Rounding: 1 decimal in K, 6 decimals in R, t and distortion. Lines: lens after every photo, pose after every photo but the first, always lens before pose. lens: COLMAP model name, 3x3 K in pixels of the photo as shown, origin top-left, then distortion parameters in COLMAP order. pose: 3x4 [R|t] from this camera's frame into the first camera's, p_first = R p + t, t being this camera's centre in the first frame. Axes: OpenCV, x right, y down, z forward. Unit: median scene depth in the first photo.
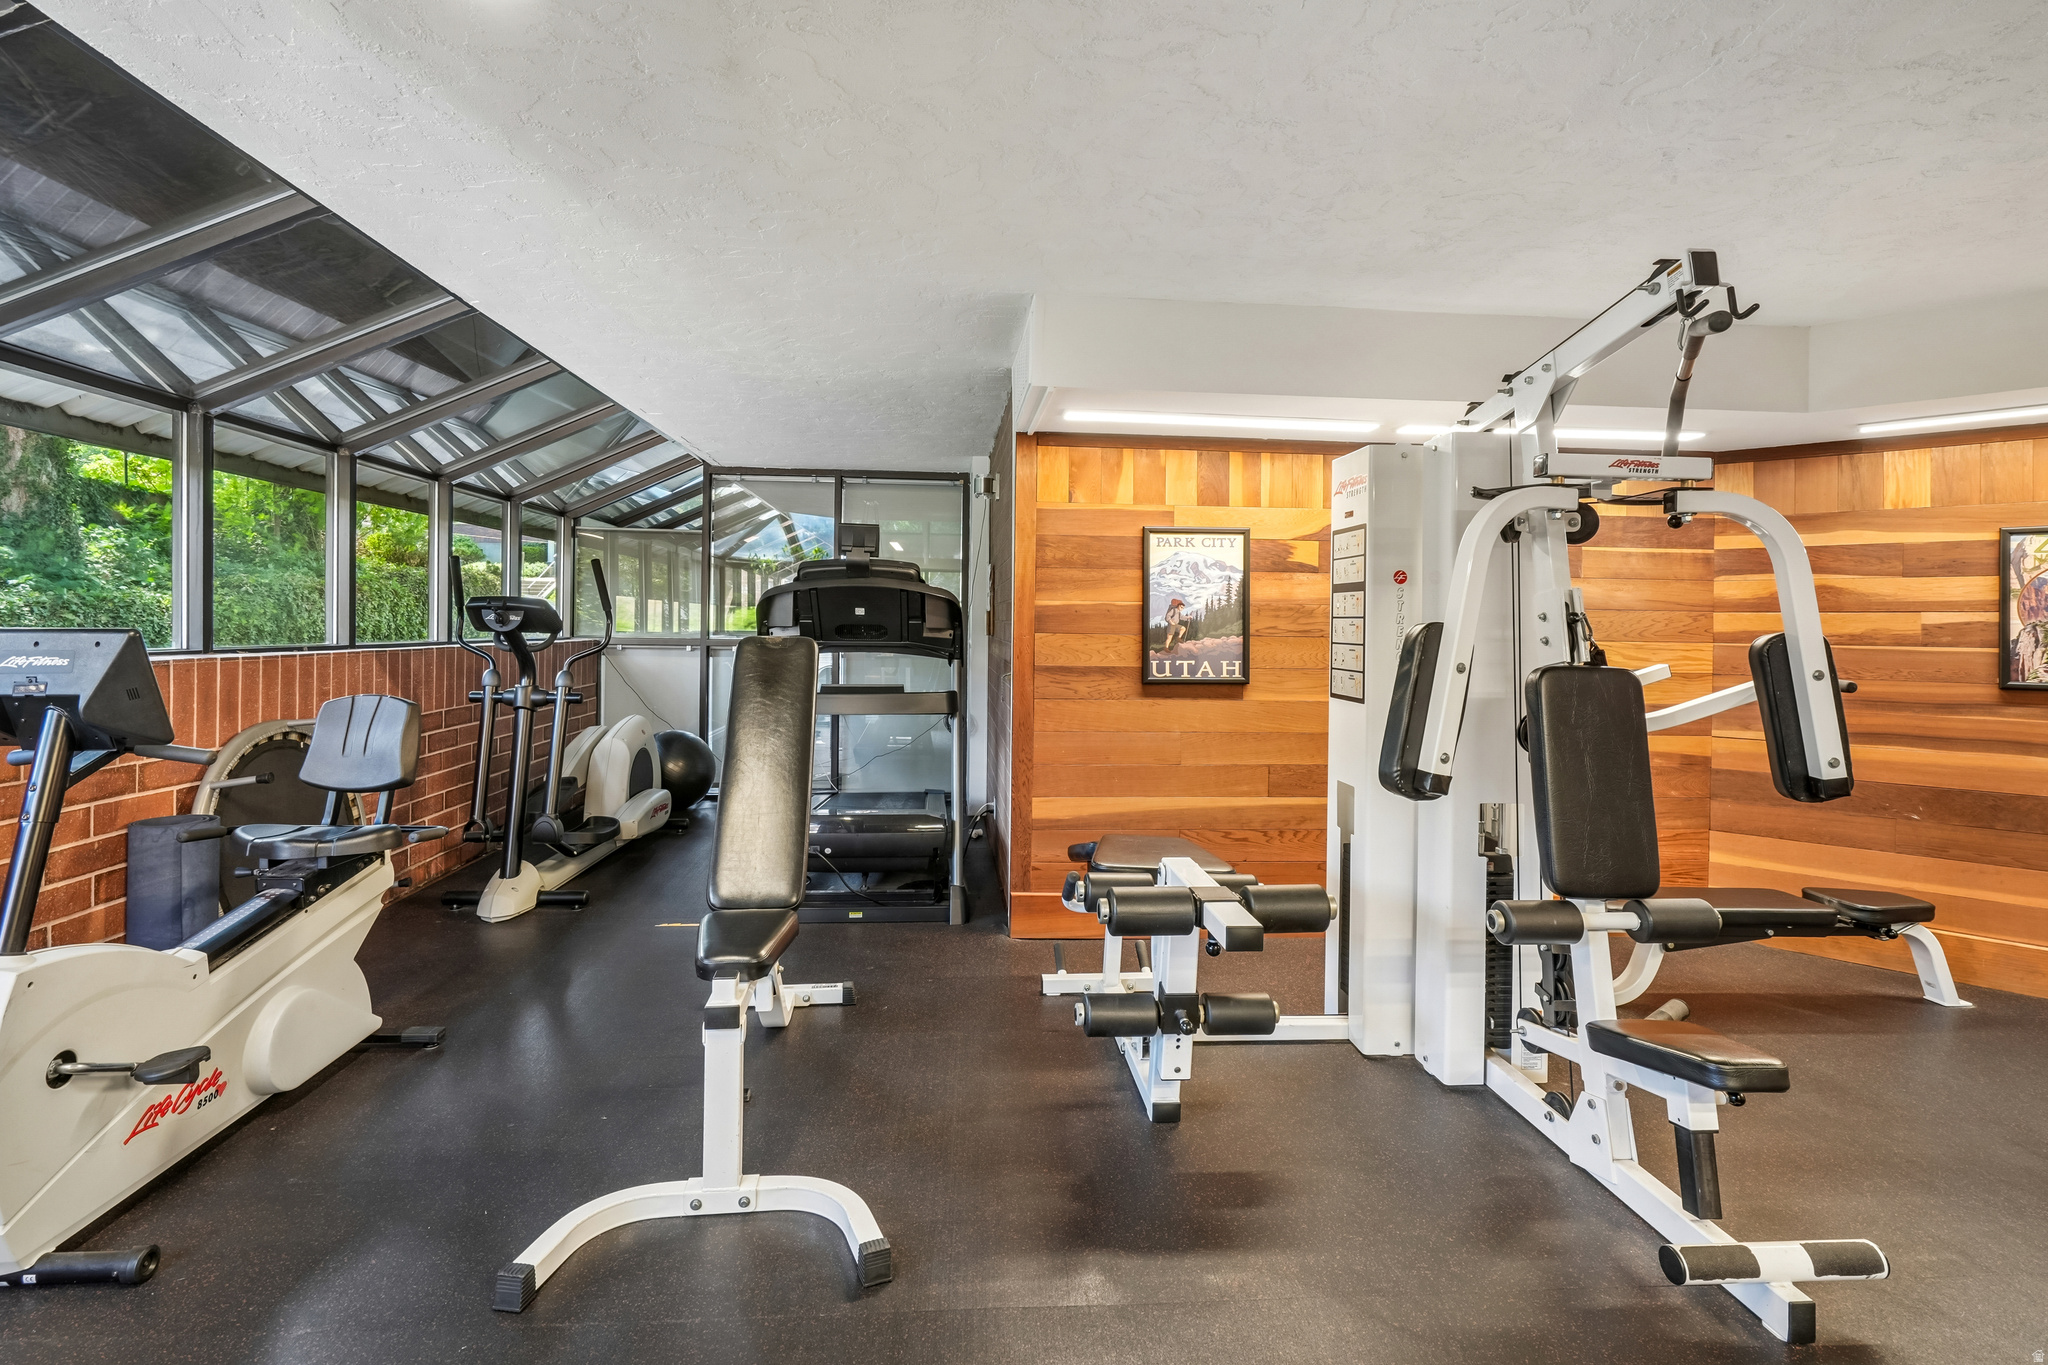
lens RADIAL K [[937.6, 0, 1022.8], [0, 937.6, 634.2], [0, 0, 1]] dist [-0.000277, 0.001110]
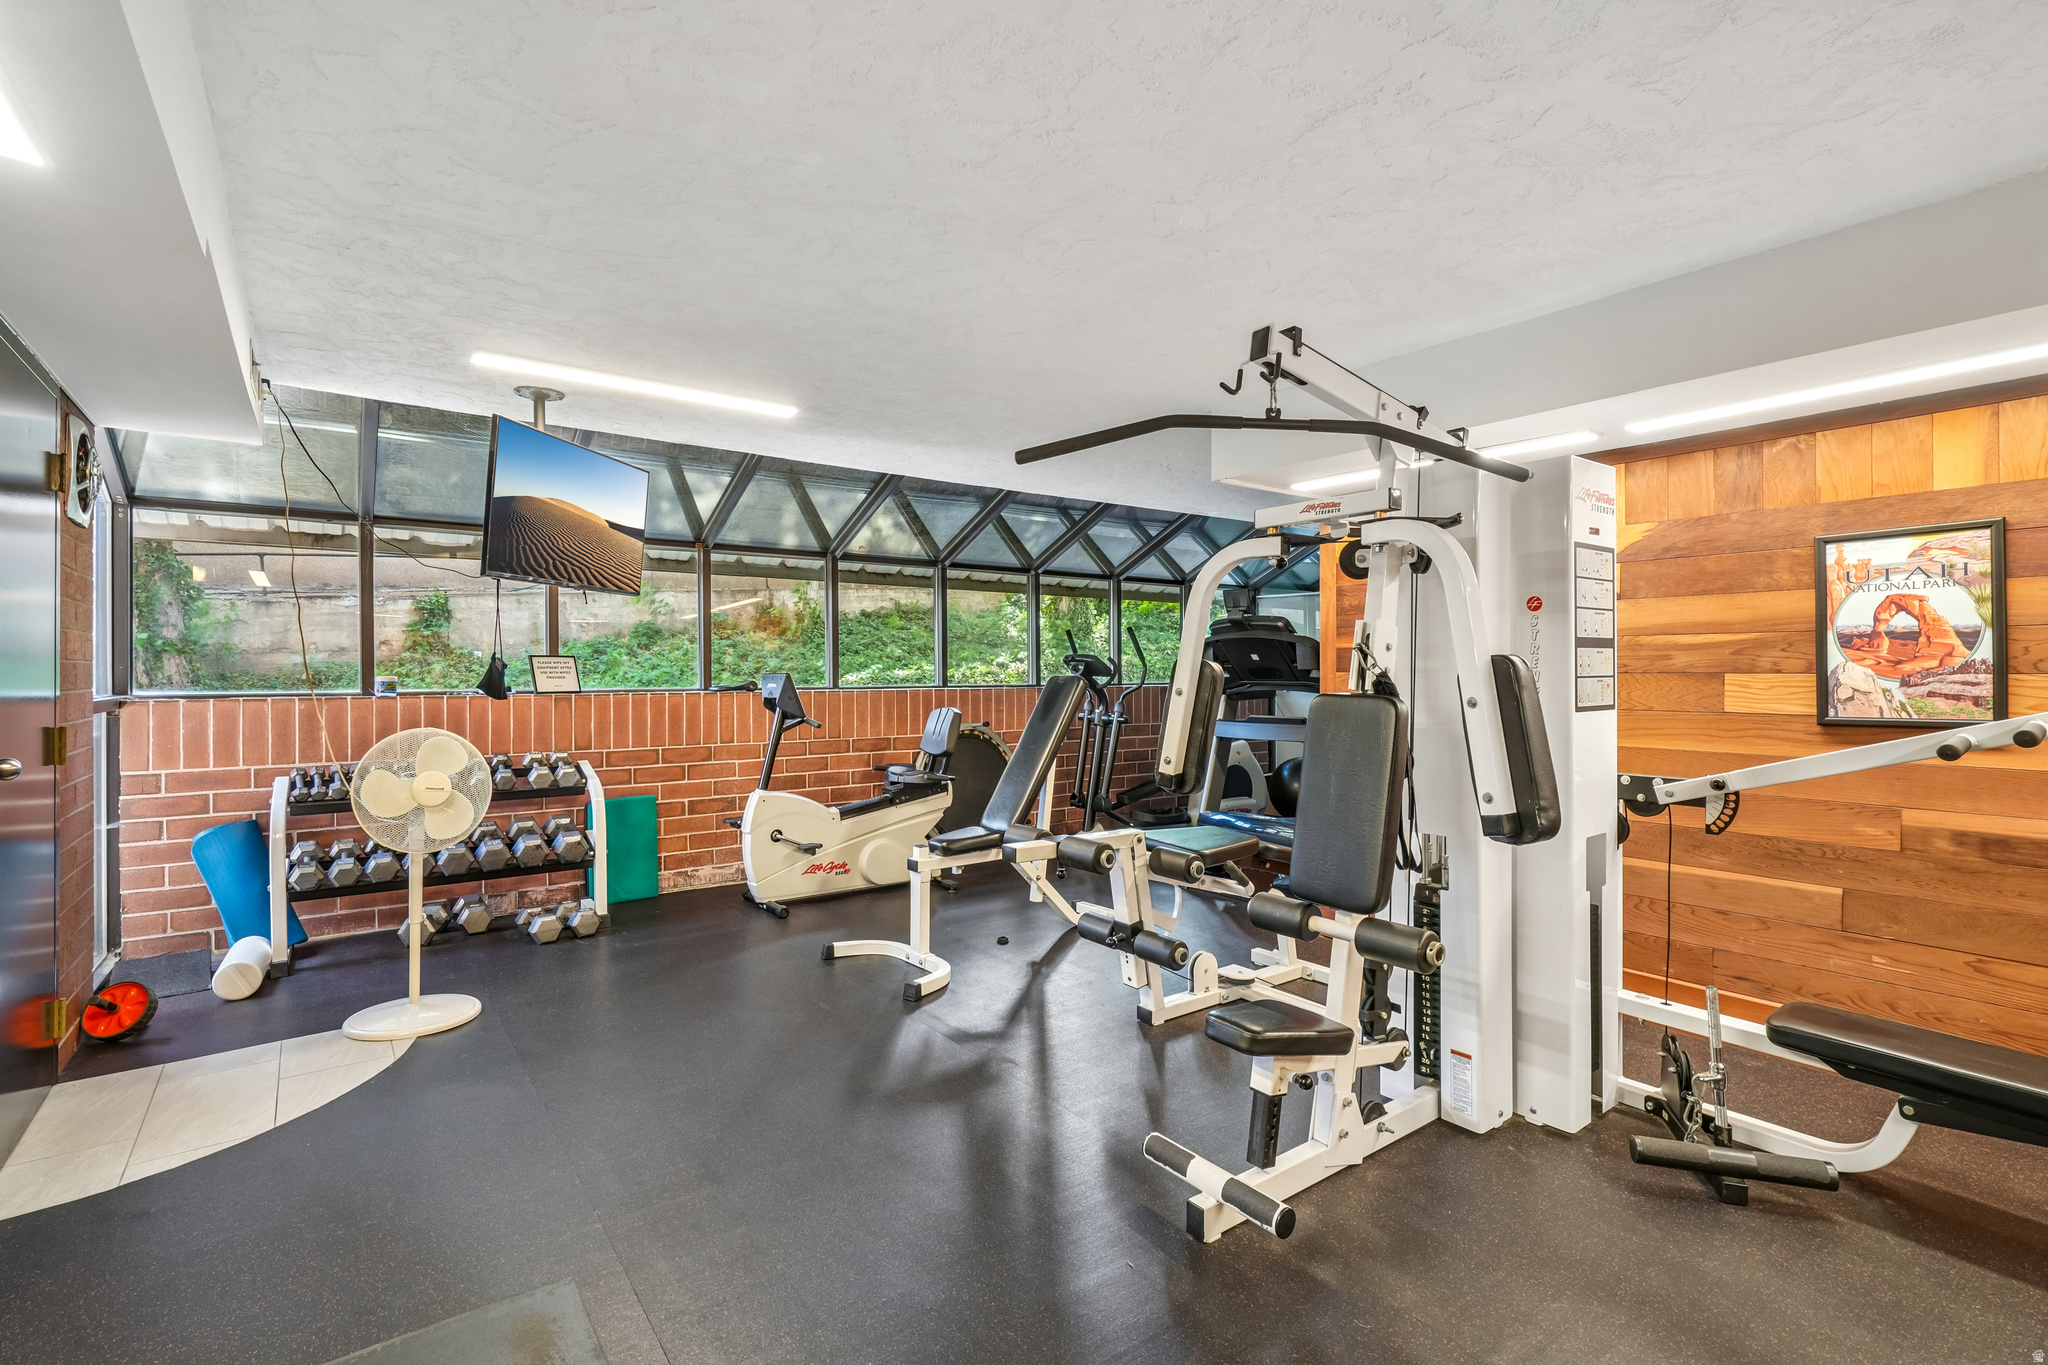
lens RADIAL K [[932.7, 0, 1011.7], [0, 932.7, 680.8], [0, 0, 1]] dist [0.001430, -0.000039]
pose [[0.534866, -0.004331, -0.844926, 1.166292], [0.000629, 0.999989, -0.004727, 0.022065], [0.844937, 0.001997, 0.534863, 0.099112]]
